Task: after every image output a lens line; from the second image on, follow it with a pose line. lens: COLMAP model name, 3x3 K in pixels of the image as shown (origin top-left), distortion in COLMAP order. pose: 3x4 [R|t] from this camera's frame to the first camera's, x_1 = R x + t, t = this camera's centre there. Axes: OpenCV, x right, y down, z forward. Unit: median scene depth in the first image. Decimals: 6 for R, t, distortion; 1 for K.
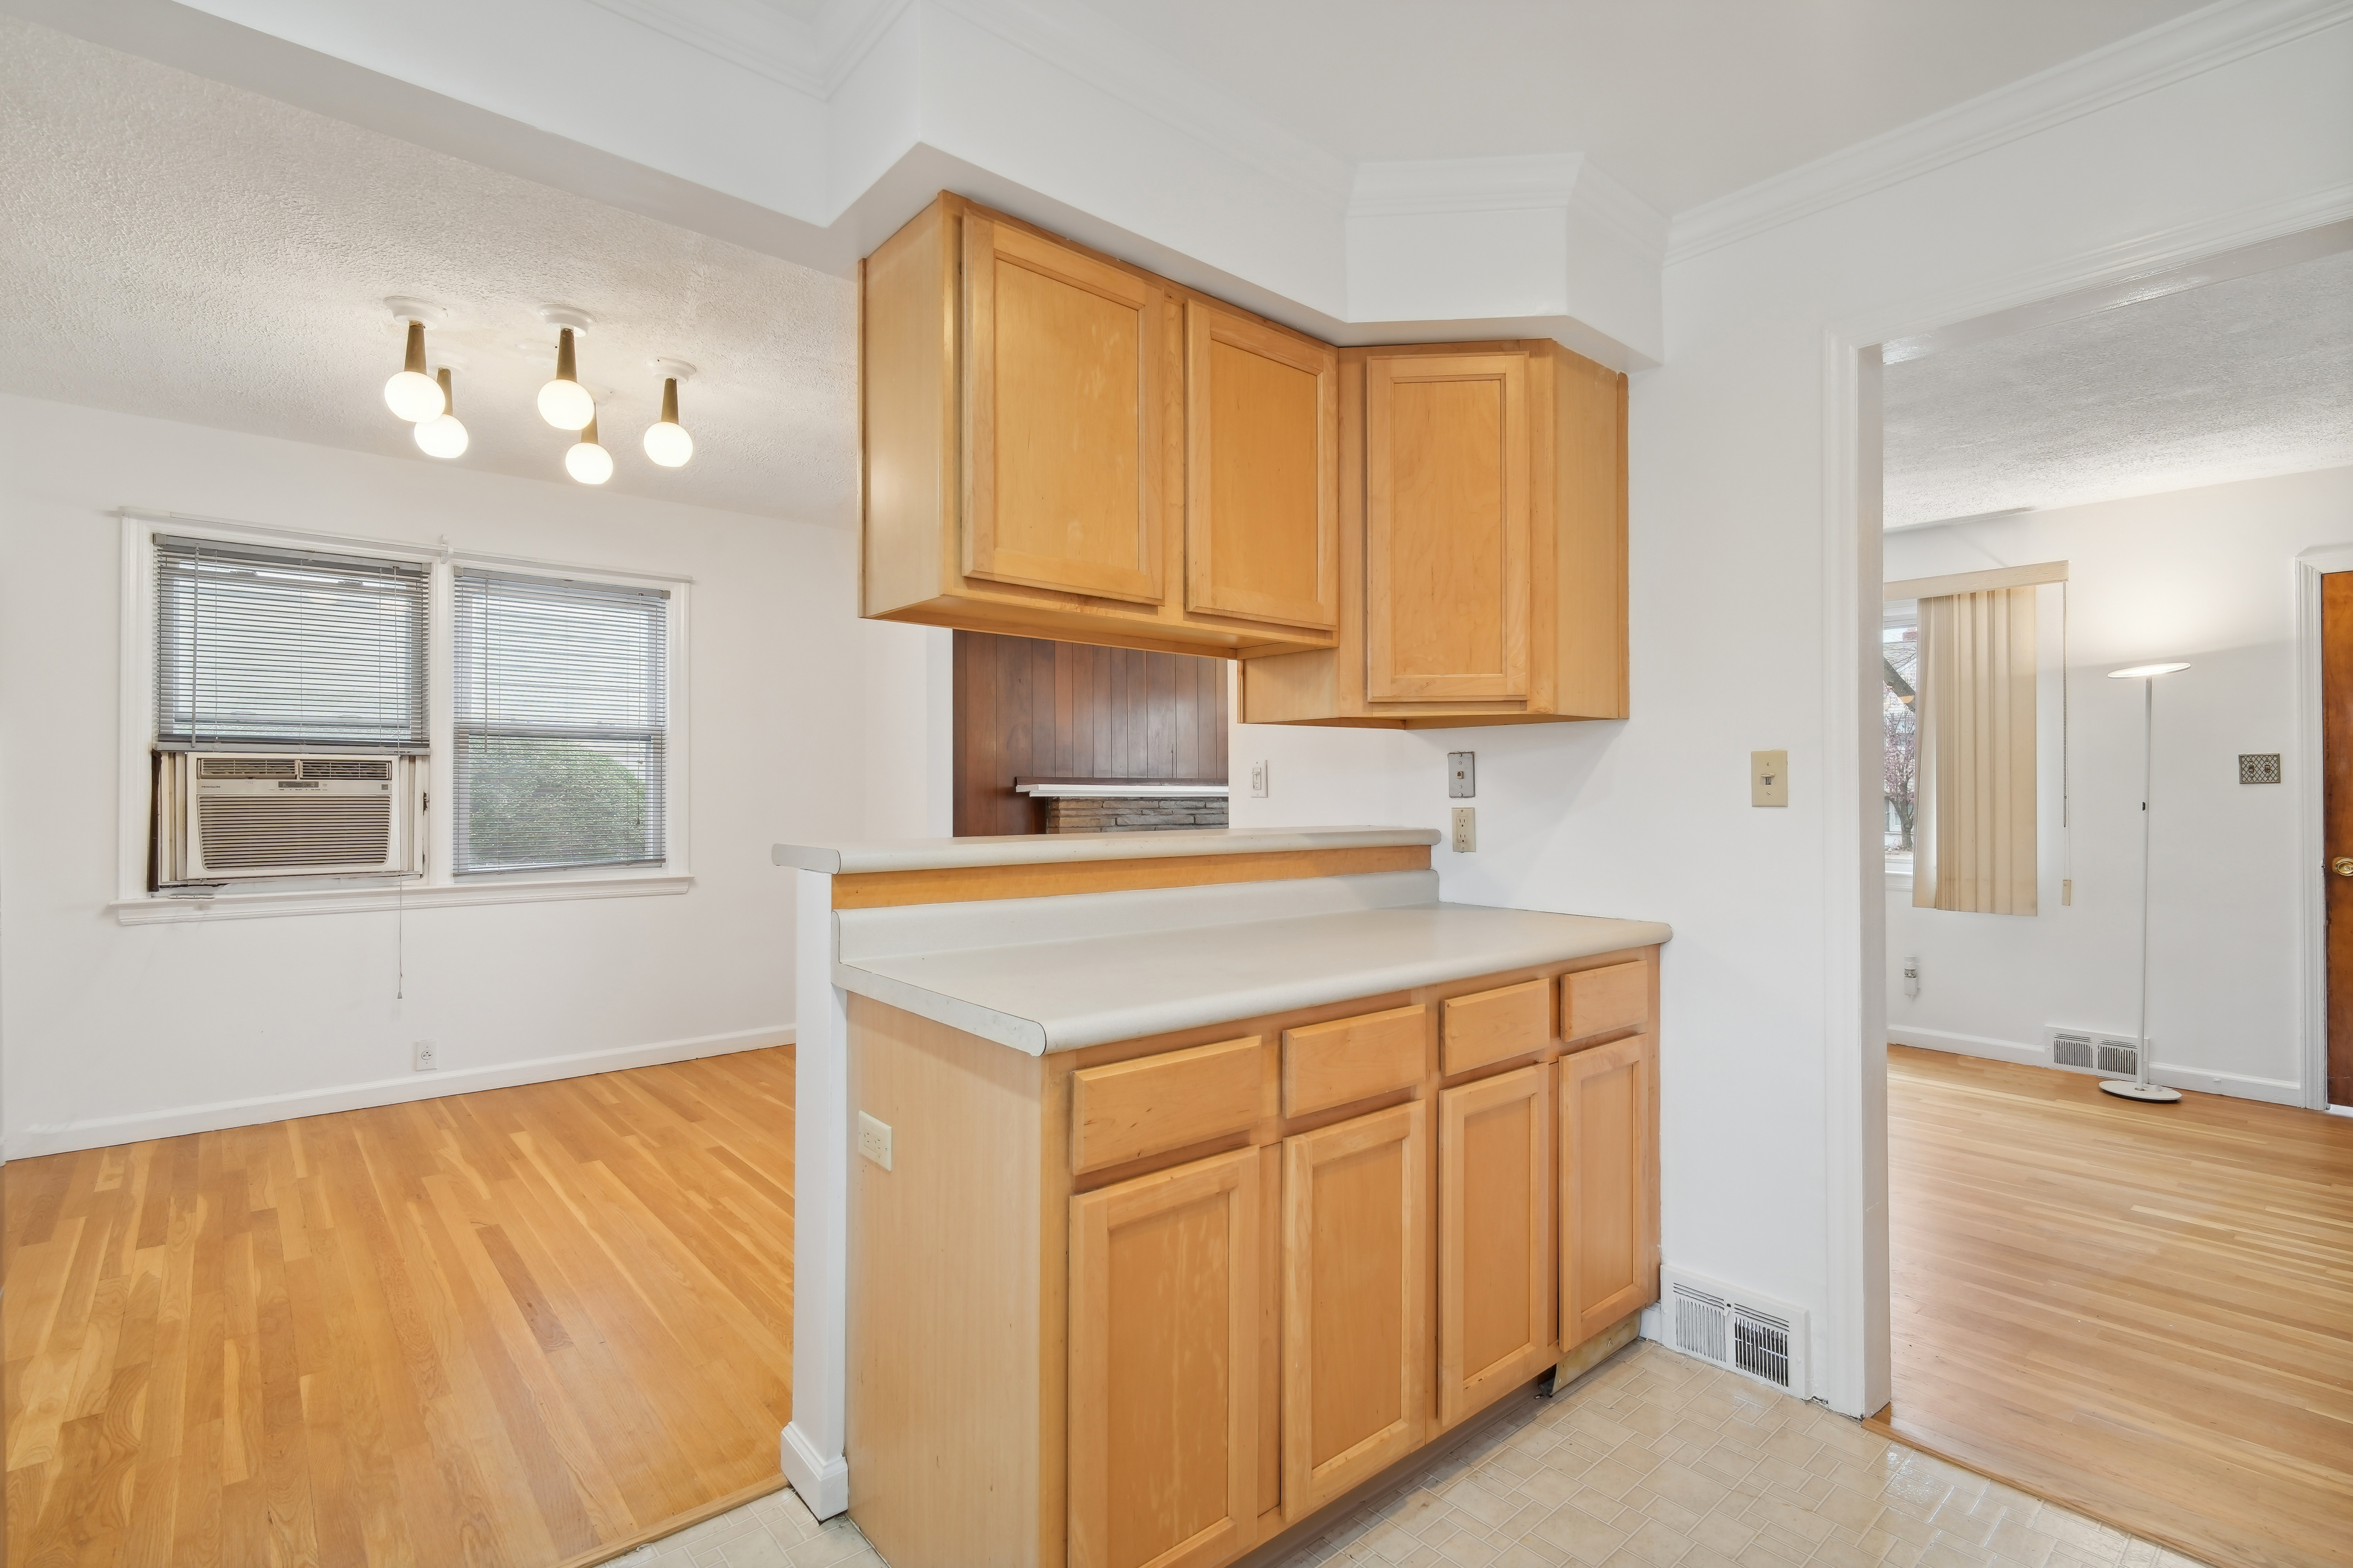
lens RADIAL K [[1103.1, 0, 1181.0], [0, 1103.1, 777.7], [0, 0, 1]] dist [-0.000661, -0.002742]
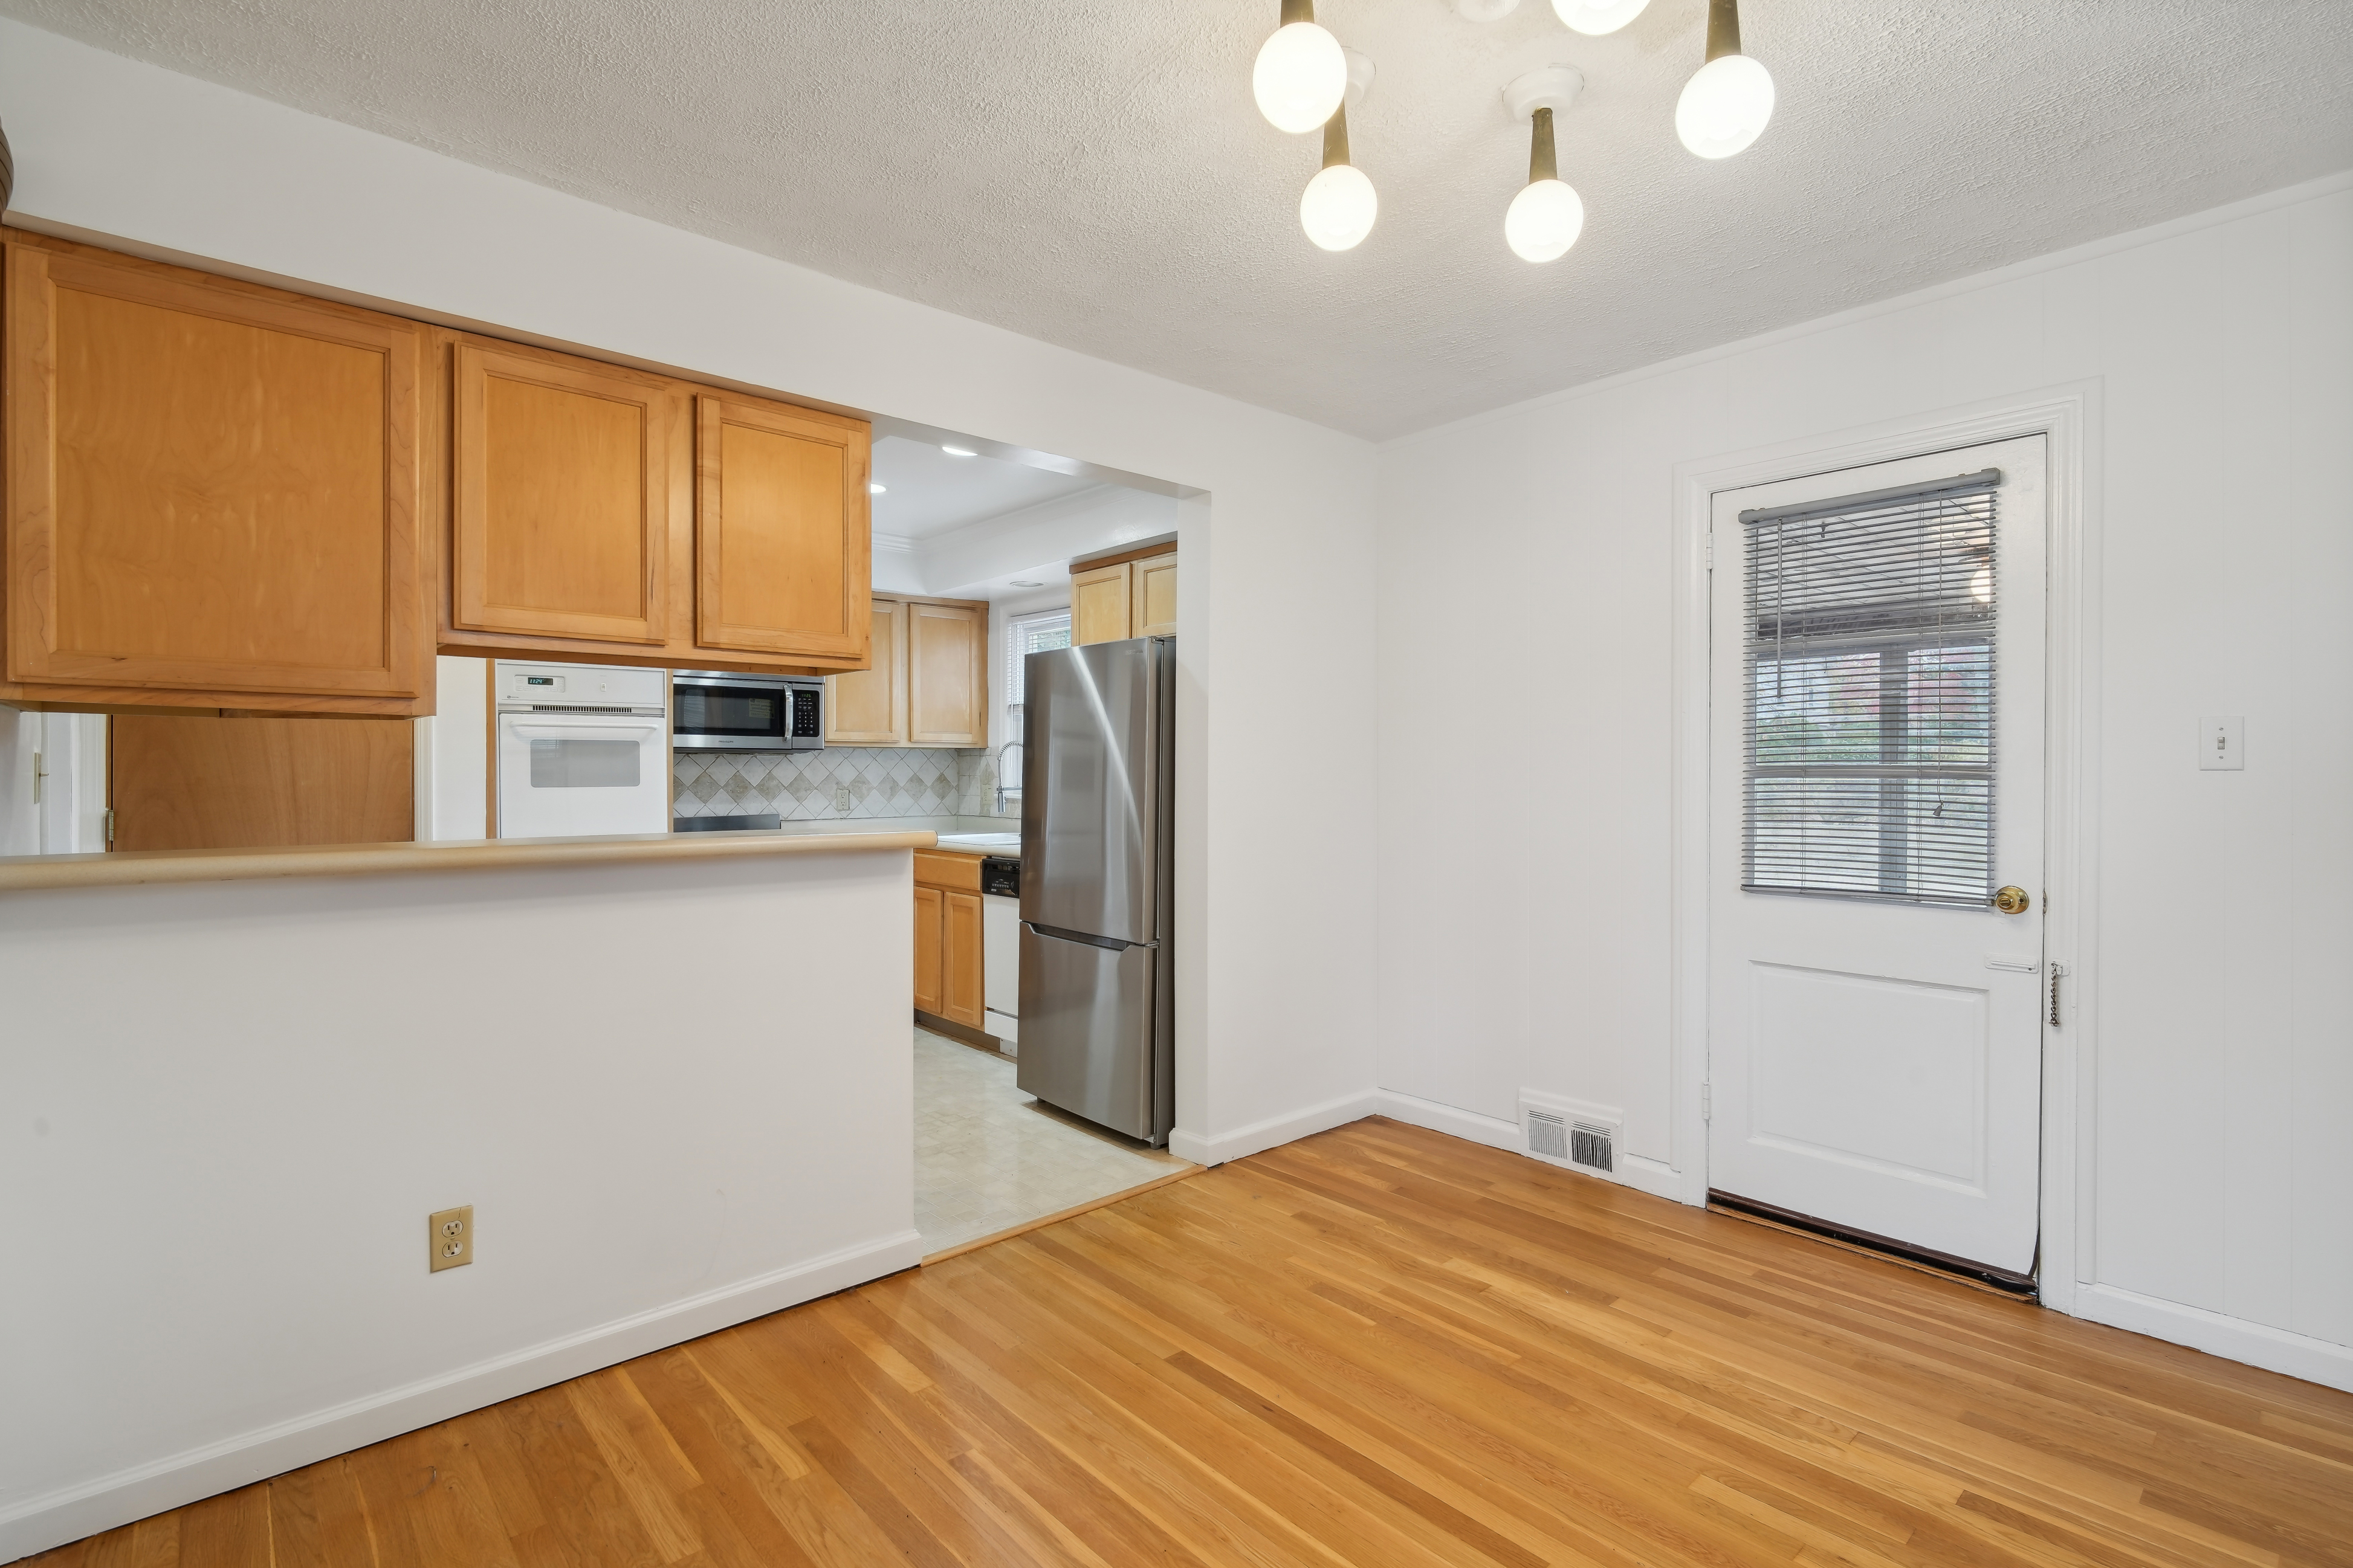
lens RADIAL K [[1103.1, 0, 1181.0], [0, 1103.1, 777.7], [0, 0, 1]] dist [-0.000661, -0.002742]
pose [[-0.999811, -0.004862, -0.018815, -0.325835], [-0.004805, 0.999984, -0.003069, -0.000953], [0.018829, -0.002978, -0.999818, 1.187997]]
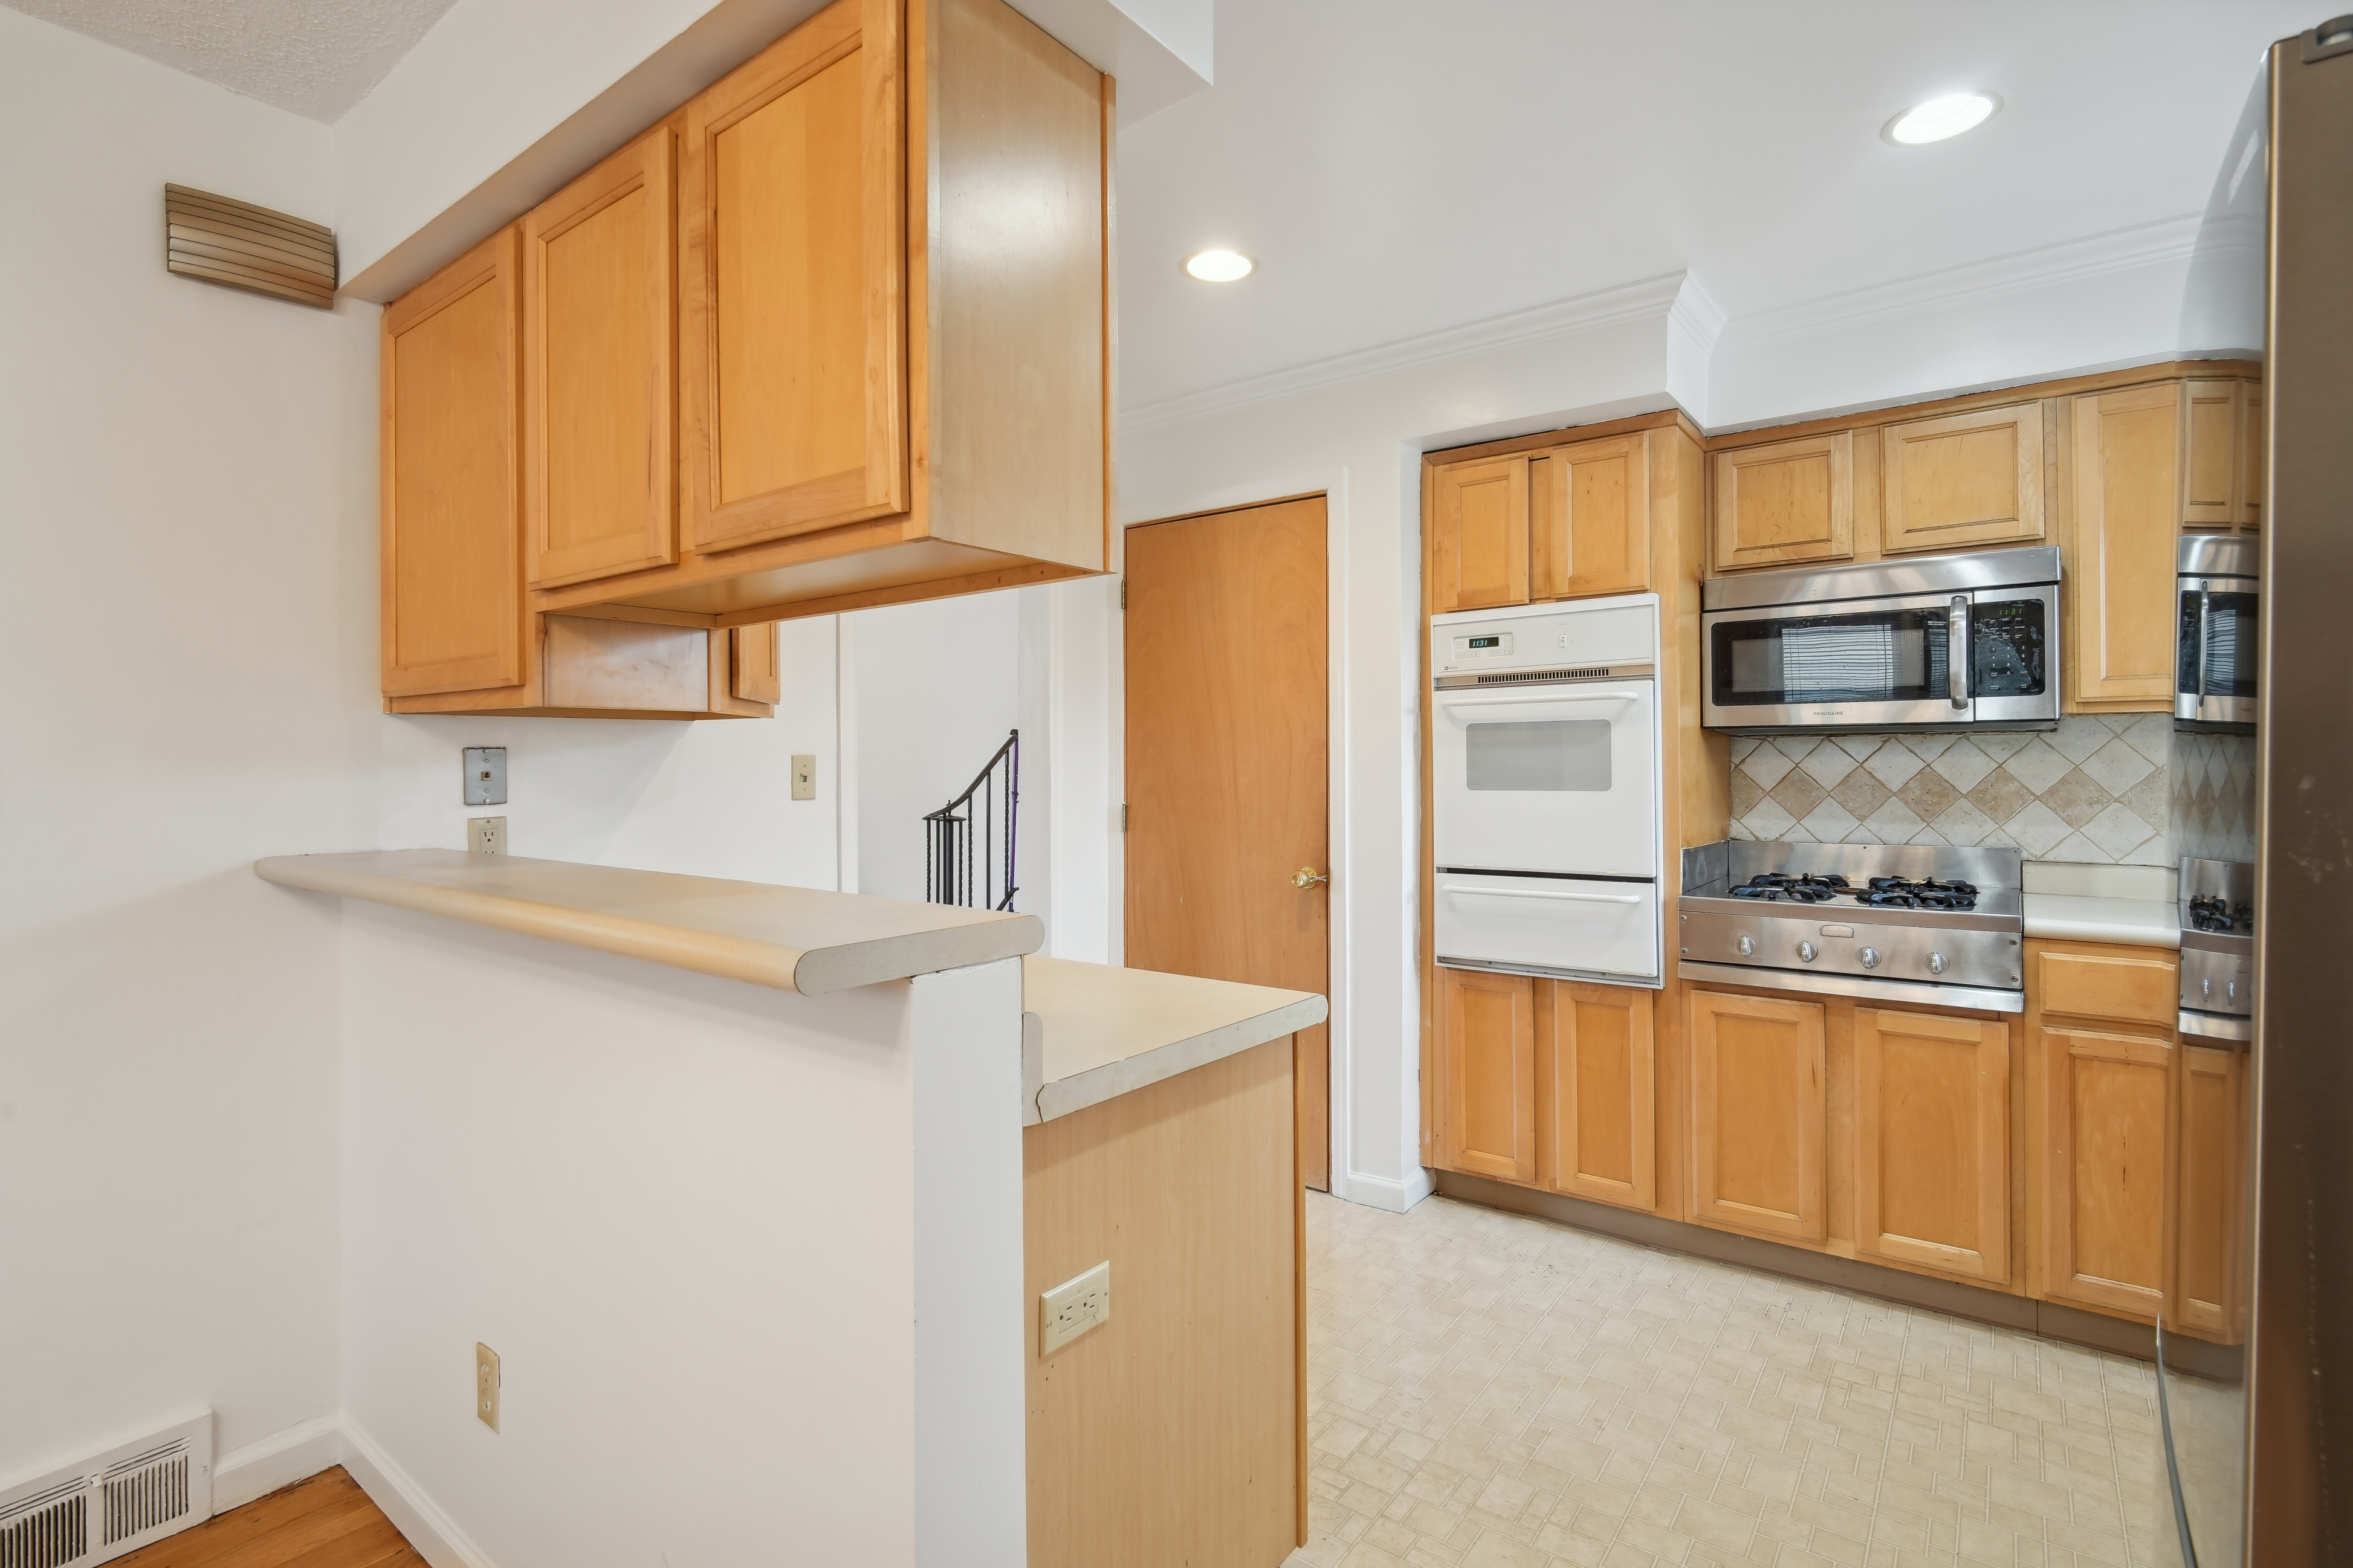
lens RADIAL K [[1117.2, 0, 1169.9], [0, 1117.2, 752.5], [0, 0, 1]] dist [0.001580, -0.000196]
pose [[-0.205814, 0.005169, 0.978578, -0.442585], [-0.005134, 0.999967, -0.006362, -0.011788], [-0.978578, -0.006333, -0.205780, 0.483208]]
